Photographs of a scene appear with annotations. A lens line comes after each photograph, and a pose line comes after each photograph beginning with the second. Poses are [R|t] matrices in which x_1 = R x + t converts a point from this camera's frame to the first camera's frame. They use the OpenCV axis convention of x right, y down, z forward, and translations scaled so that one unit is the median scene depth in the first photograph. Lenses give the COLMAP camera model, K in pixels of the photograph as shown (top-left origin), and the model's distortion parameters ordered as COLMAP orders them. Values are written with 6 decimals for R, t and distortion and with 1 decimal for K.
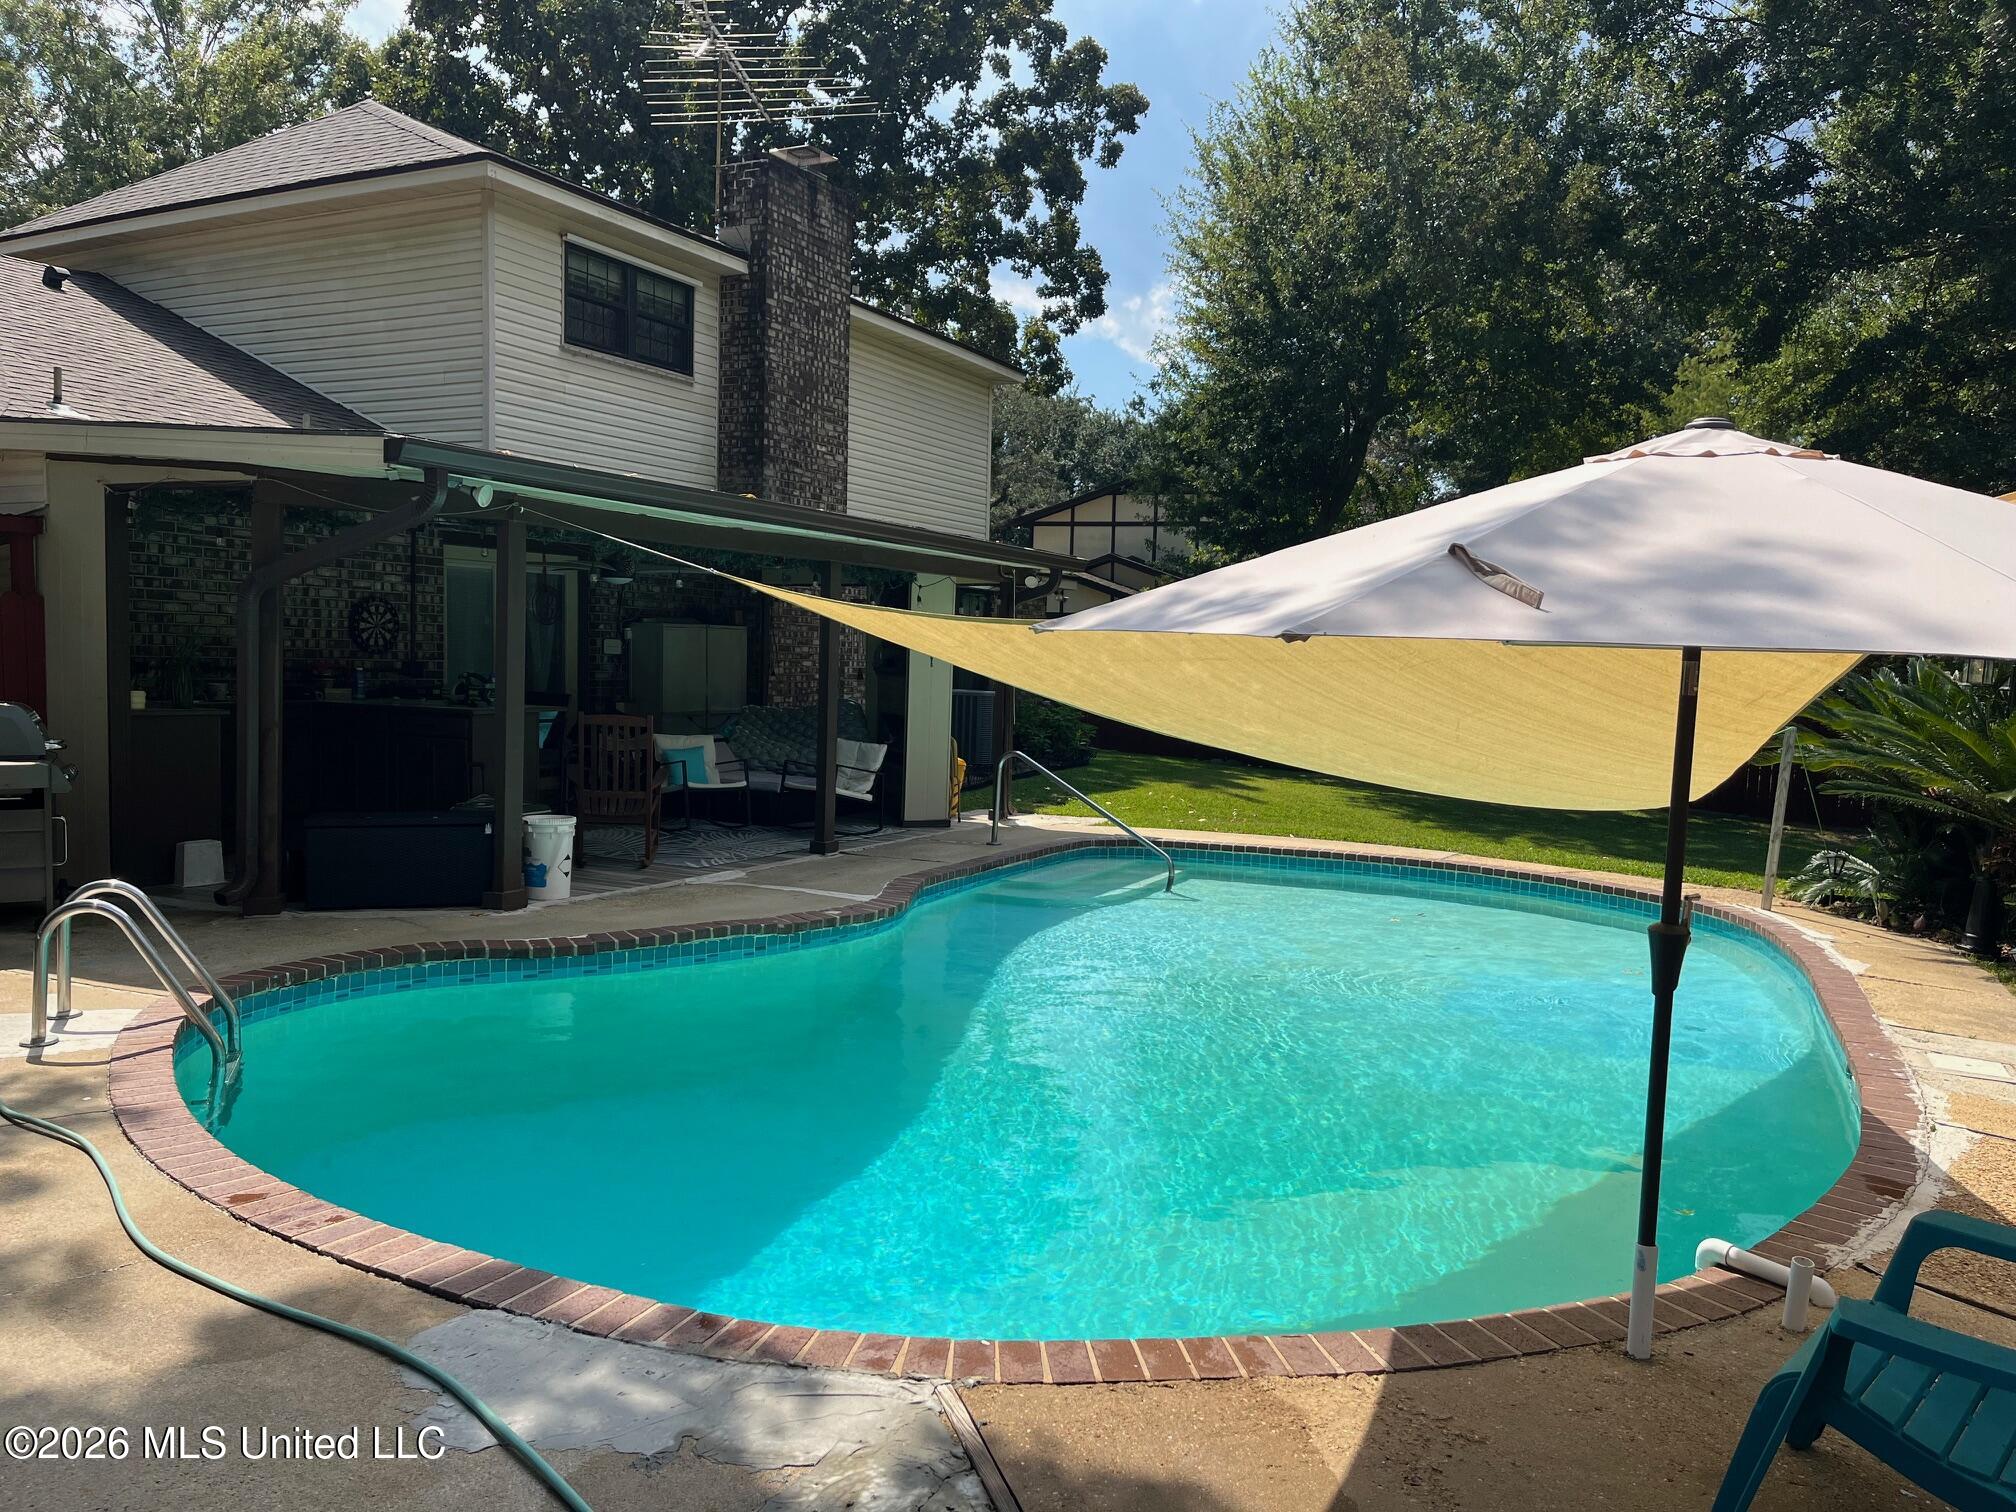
lens RADIAL K [[1508.1, 0, 1006.5], [0, 1508.1, 768.0], [0, 0, 1]] dist [0.020118, -0.011695]
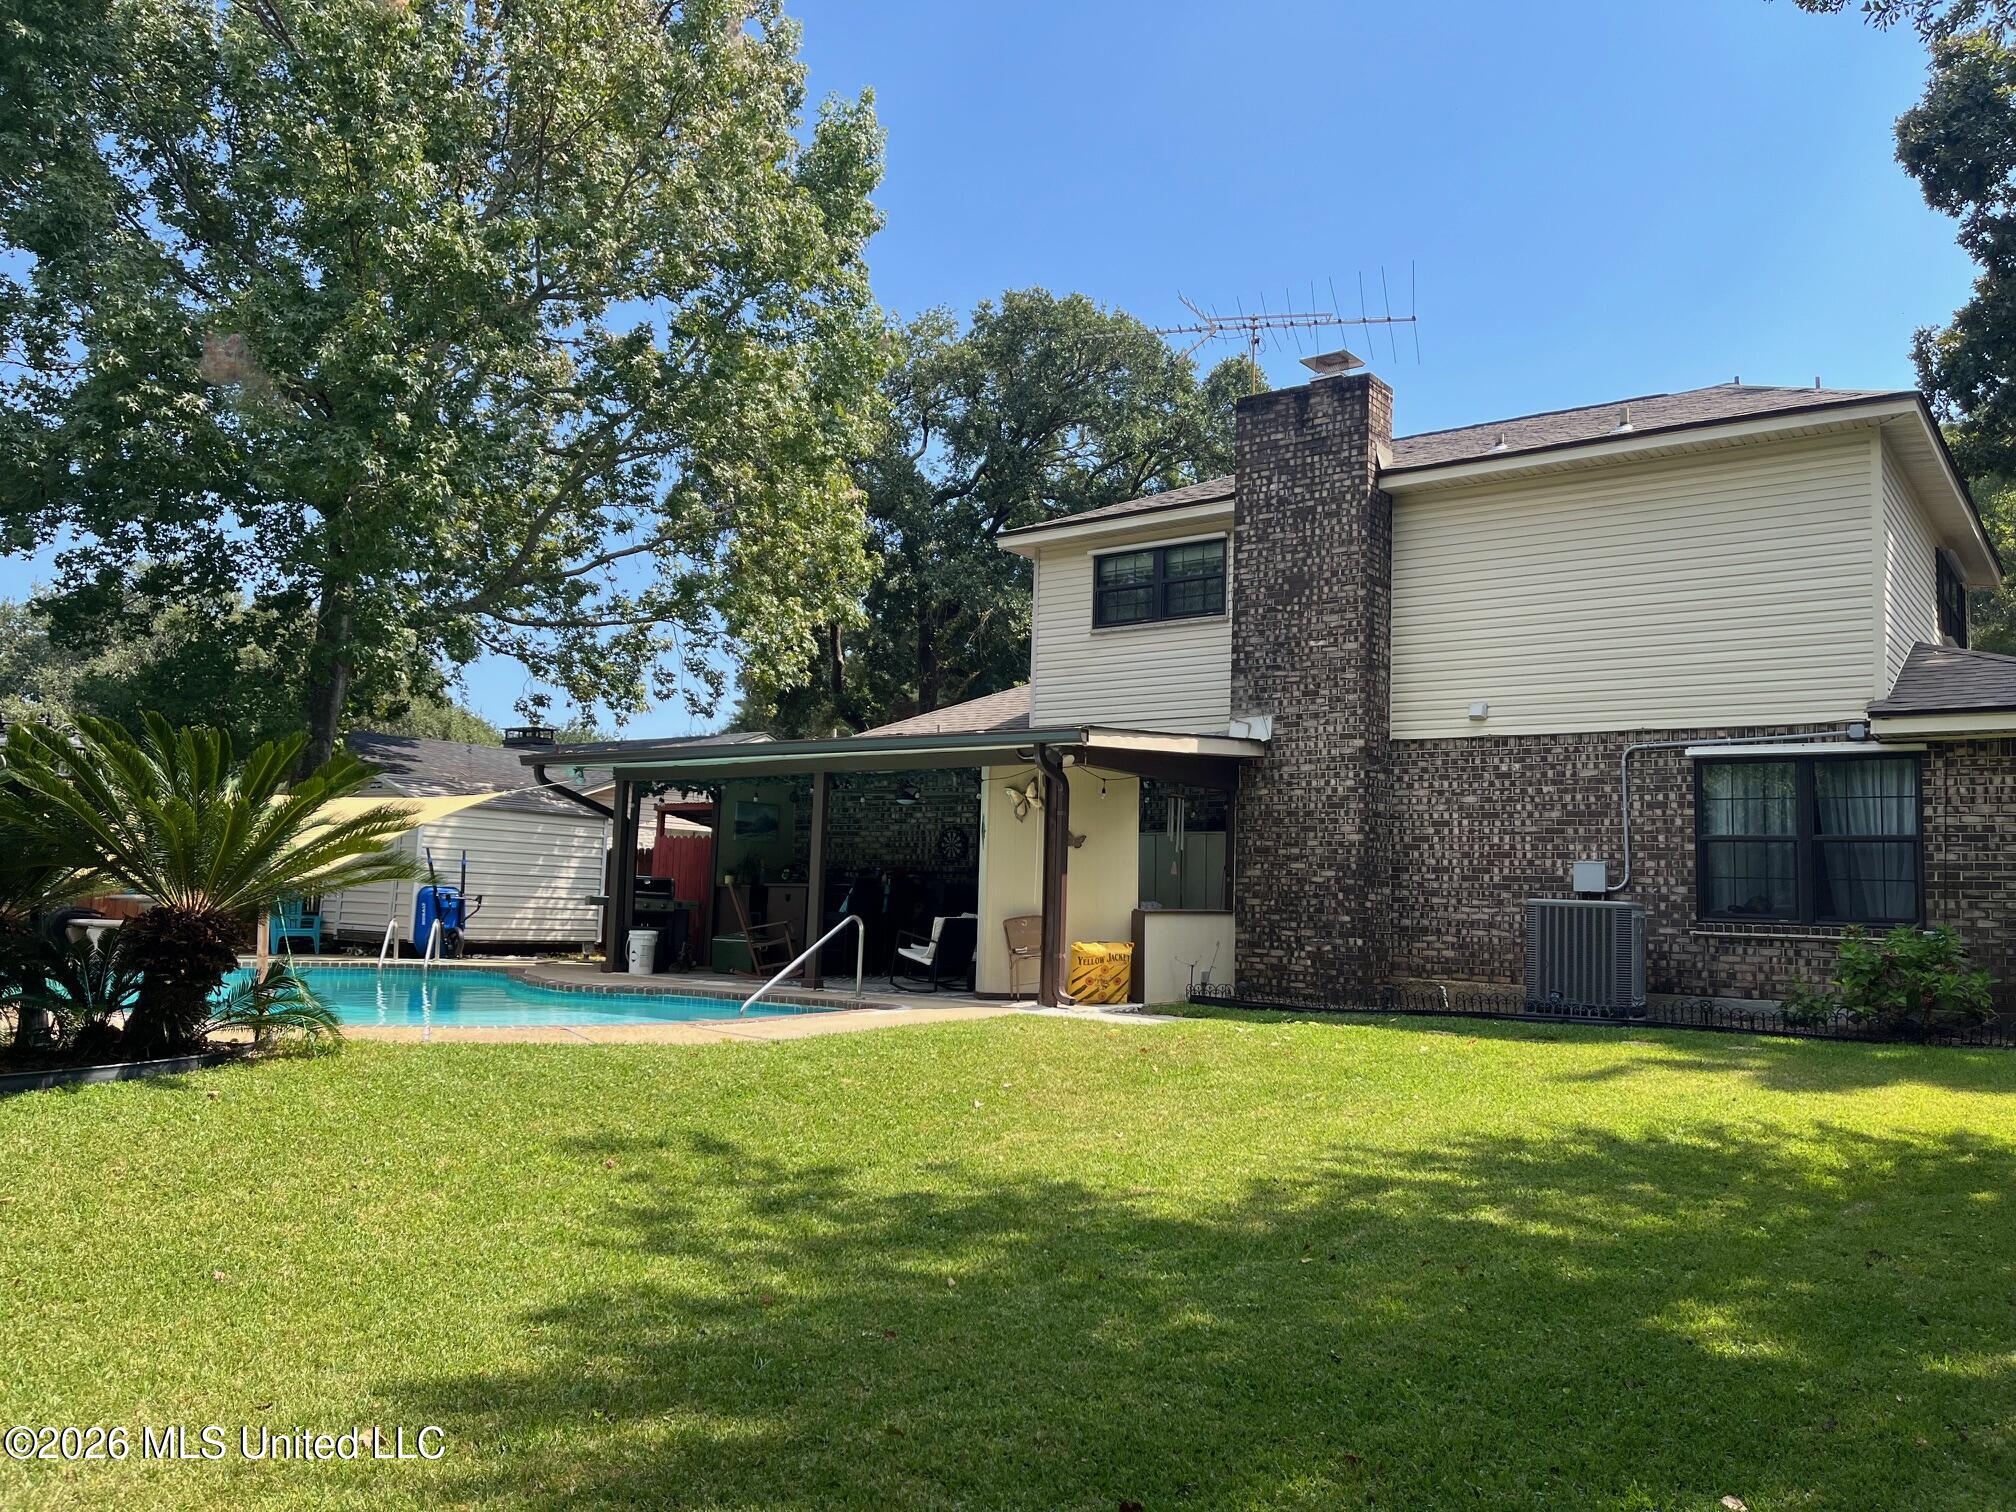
lens RADIAL K [[1508.1, 0, 1012.2], [0, 1508.1, 758.0], [0, 0, 1]] dist [0.020118, -0.011695]
pose [[-0.162526, -0.126292, -0.978588, 1.158877], [-0.105498, 0.988314, -0.110026, -0.016346], [0.981048, 0.085357, -0.173951, 1.346732]]
